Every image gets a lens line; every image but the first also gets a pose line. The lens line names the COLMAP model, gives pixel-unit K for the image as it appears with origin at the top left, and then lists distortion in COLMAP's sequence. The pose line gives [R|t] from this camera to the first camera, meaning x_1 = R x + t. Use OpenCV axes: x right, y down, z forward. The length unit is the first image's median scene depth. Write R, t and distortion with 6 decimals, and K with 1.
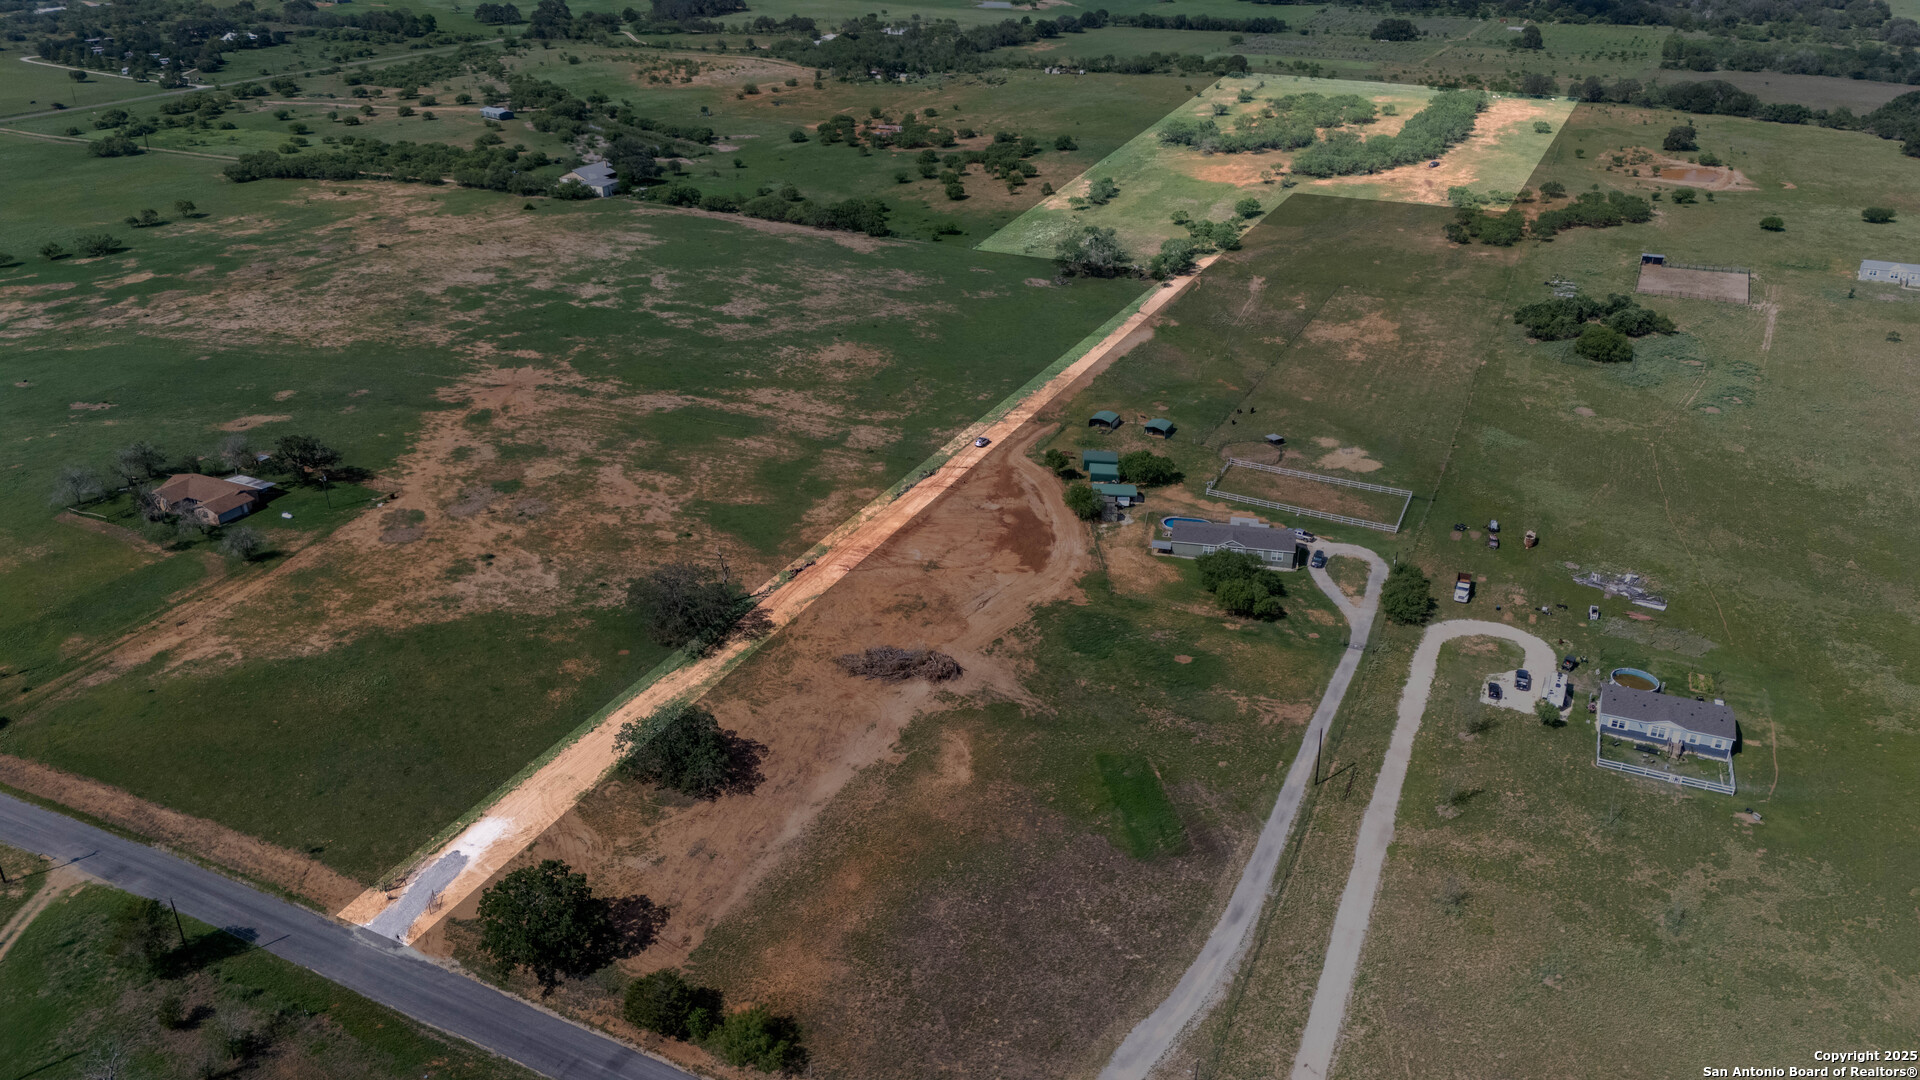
lens RADIAL K [[1411.0, 0, 953.6], [0, 1411.0, 541.6], [0, 0, 1]] dist [0.072000, -0.070614]
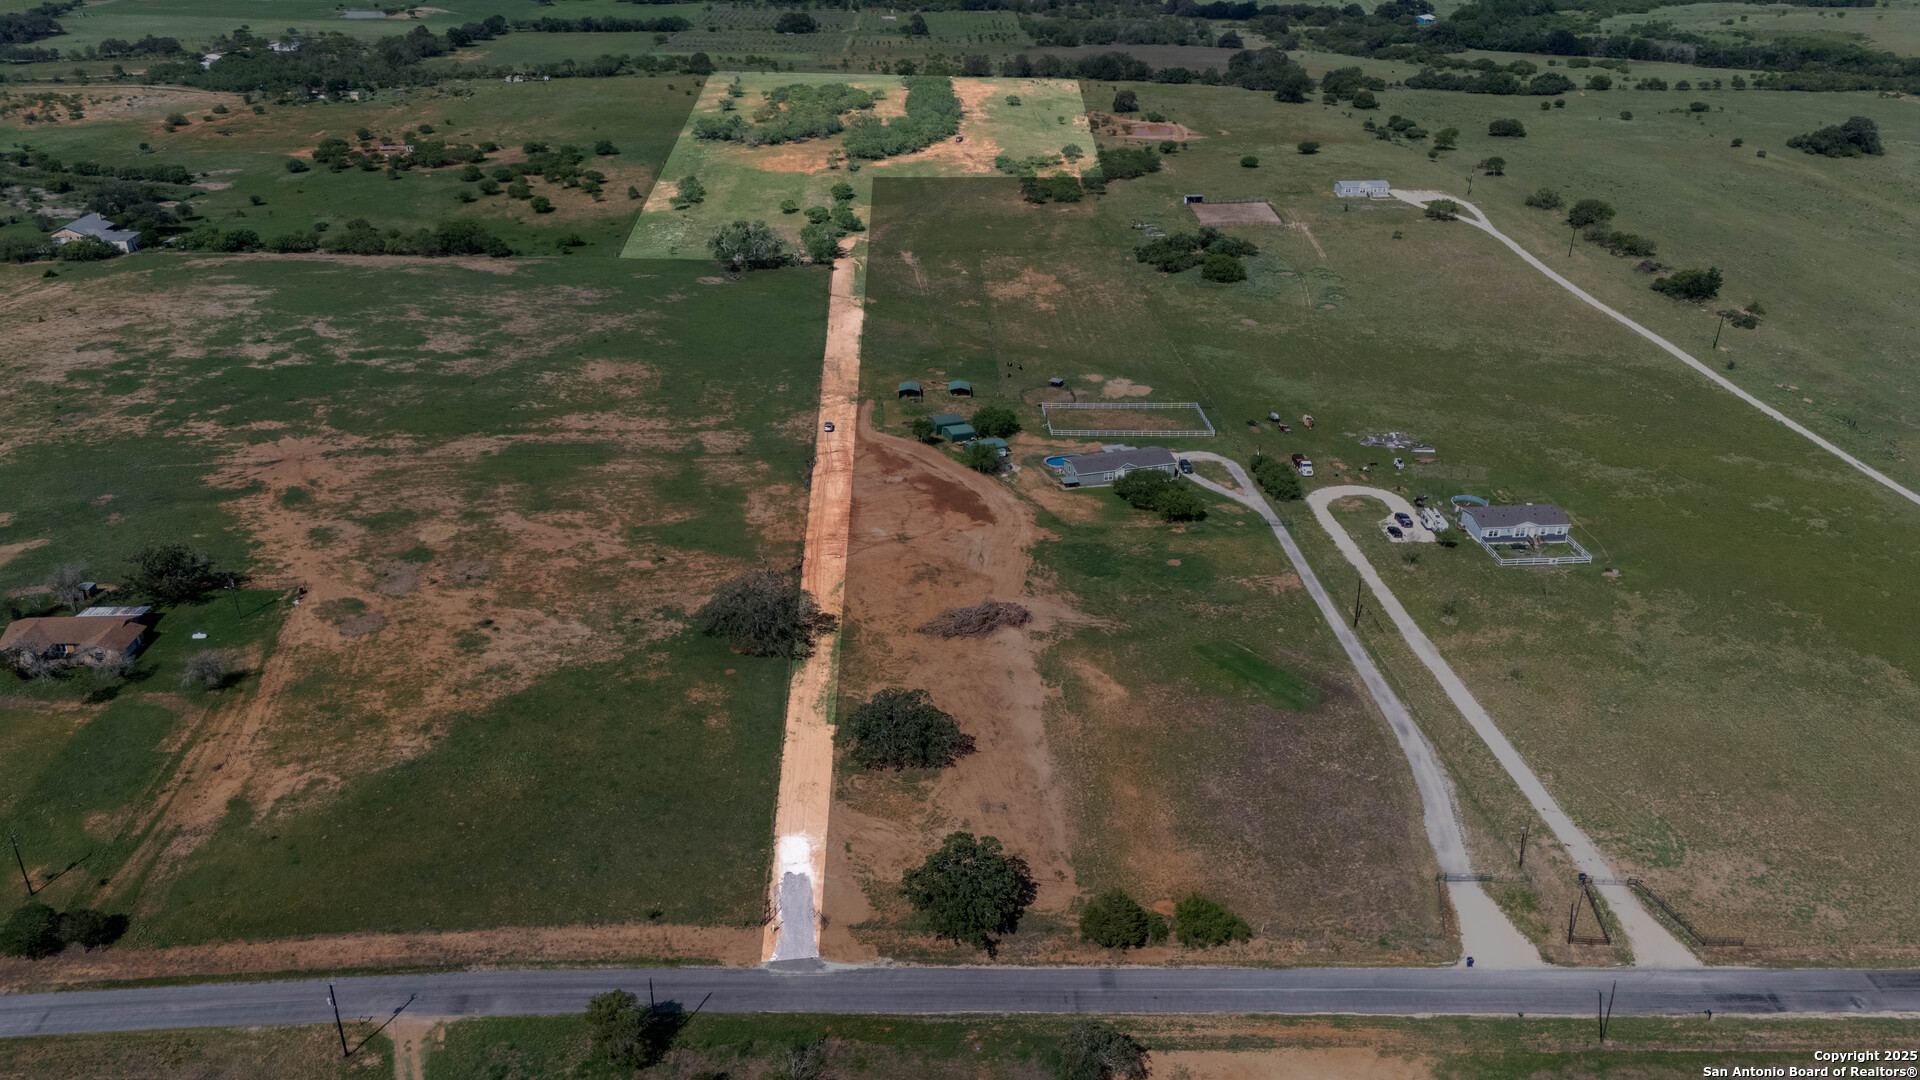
lens RADIAL K [[1411.0, 0, 953.6], [0, 1411.0, 541.6], [0, 0, 1]] dist [0.072000, -0.070614]
pose [[0.882929, -0.205236, 0.422272, -0.349382], [0.205522, 0.977598, 0.045413, -0.016277], [-0.422133, 0.046689, 0.905331, 0.028389]]
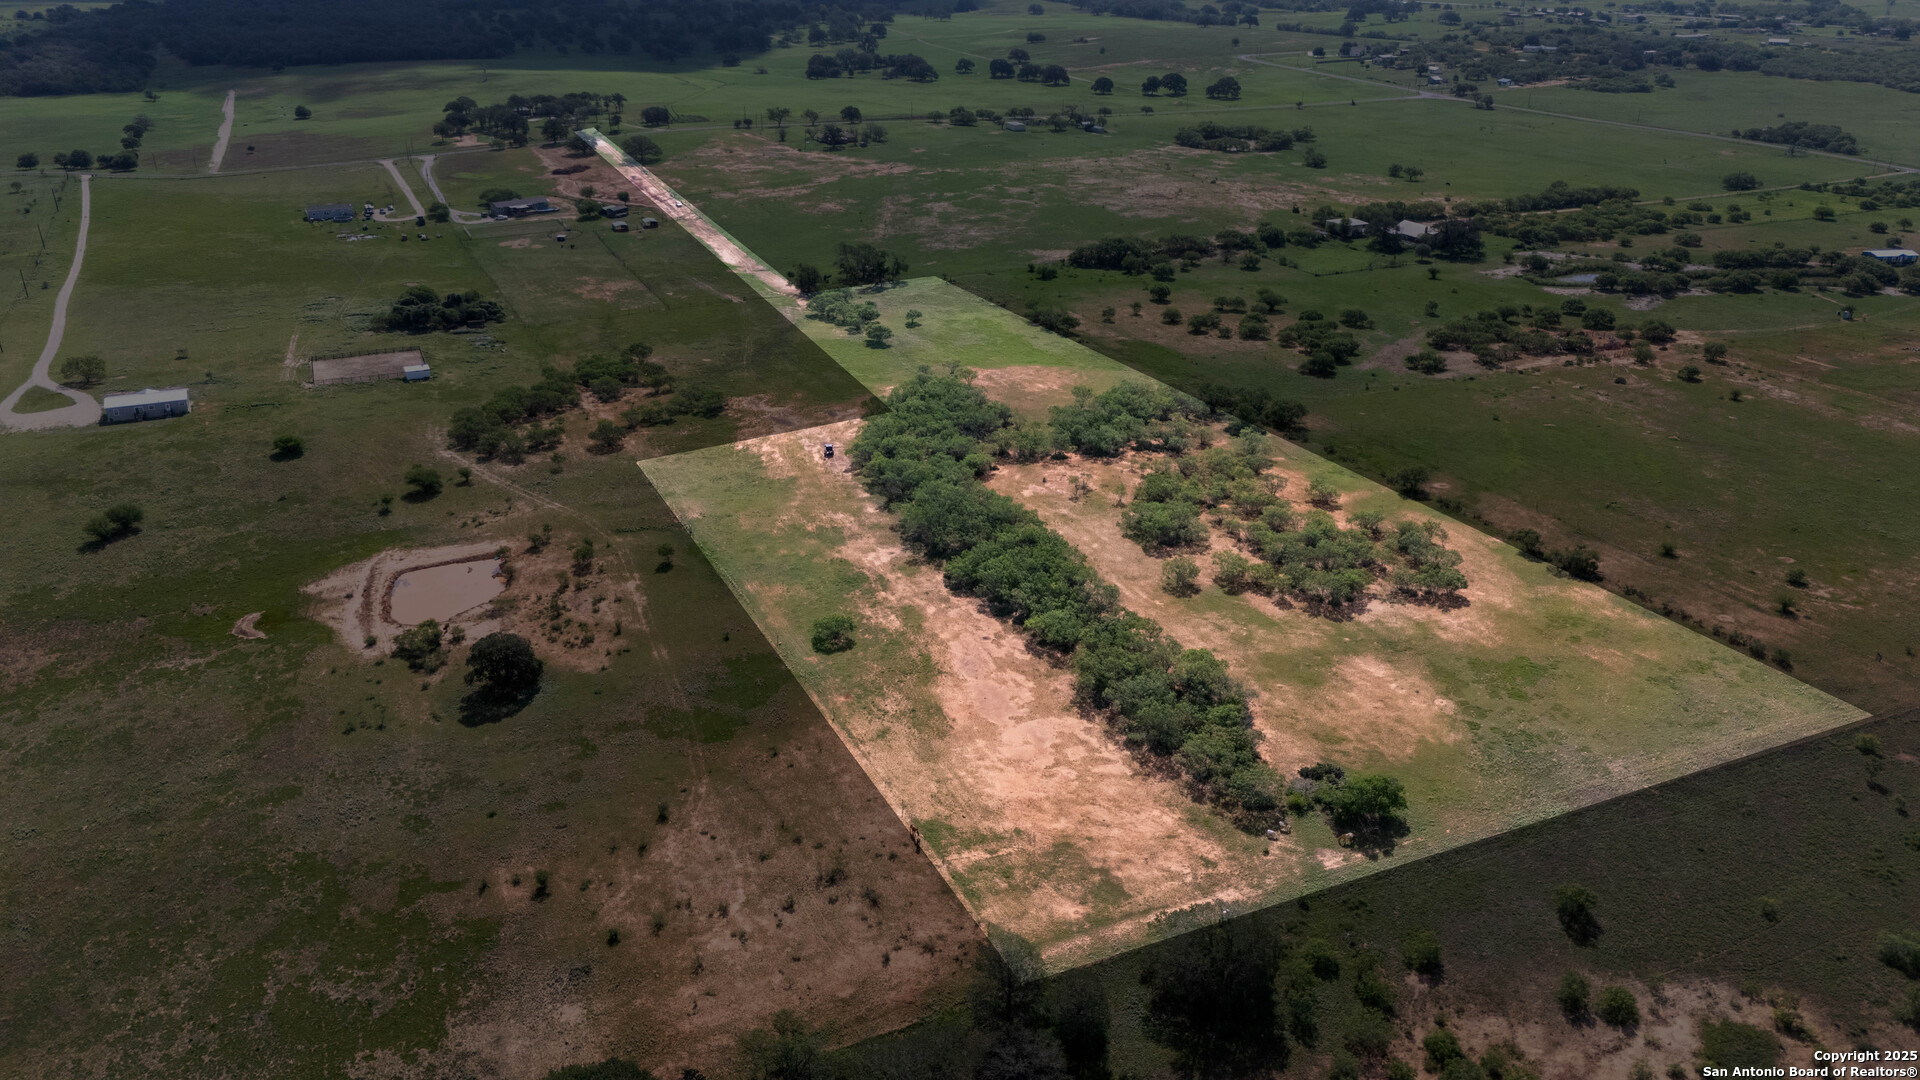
lens RADIAL K [[1411.0, 0, 953.6], [0, 1411.0, 541.6], [0, 0, 1]] dist [0.072000, -0.070614]
pose [[-0.648863, 0.311620, -0.694169, 1.284432], [-0.337819, 0.699474, 0.629773, -1.111479], [0.681803, 0.643139, -0.348592, 2.237987]]
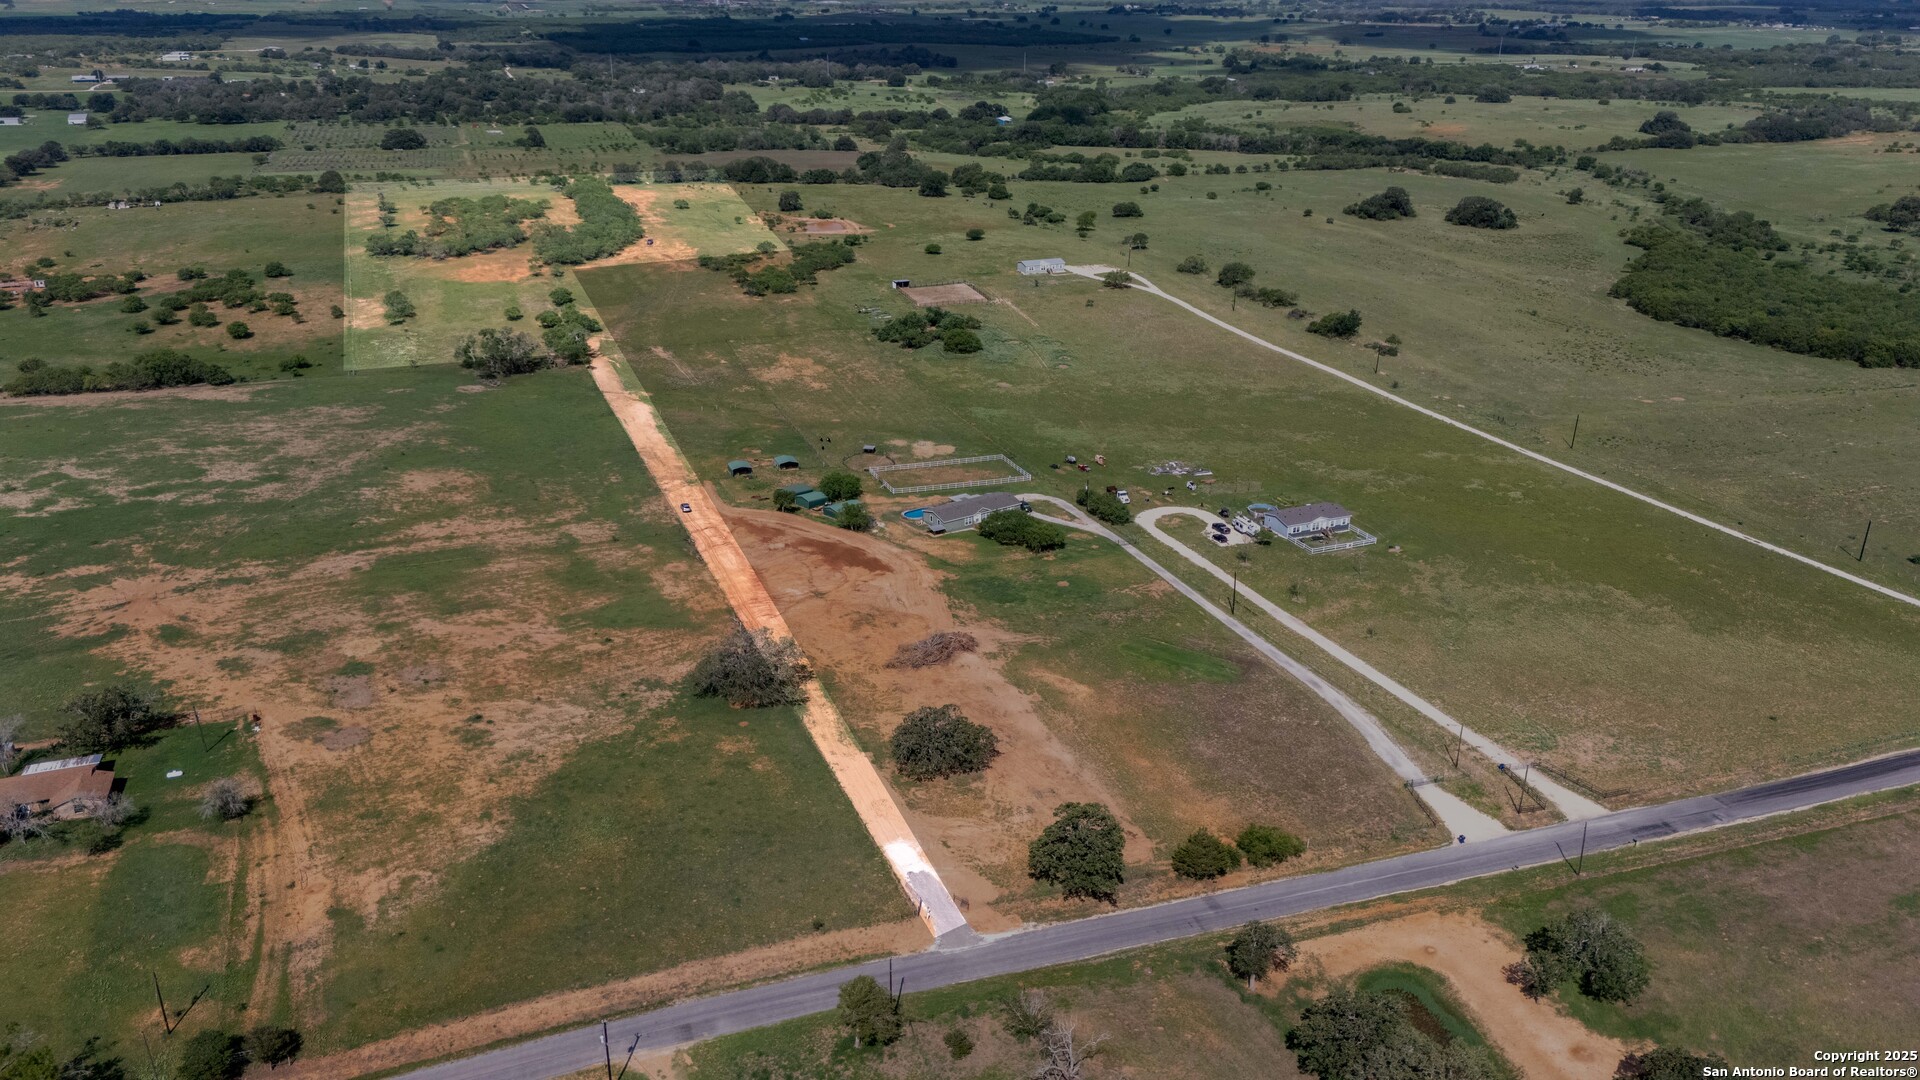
lens RADIAL K [[1411.0, 0, 953.6], [0, 1411.0, 541.6], [0, 0, 1]] dist [0.072000, -0.070614]
pose [[0.694912, -0.268464, 0.667101, -0.556276], [0.314143, 0.947827, 0.054198, -0.040286], [-0.646847, 0.171902, 0.742993, 0.073915]]
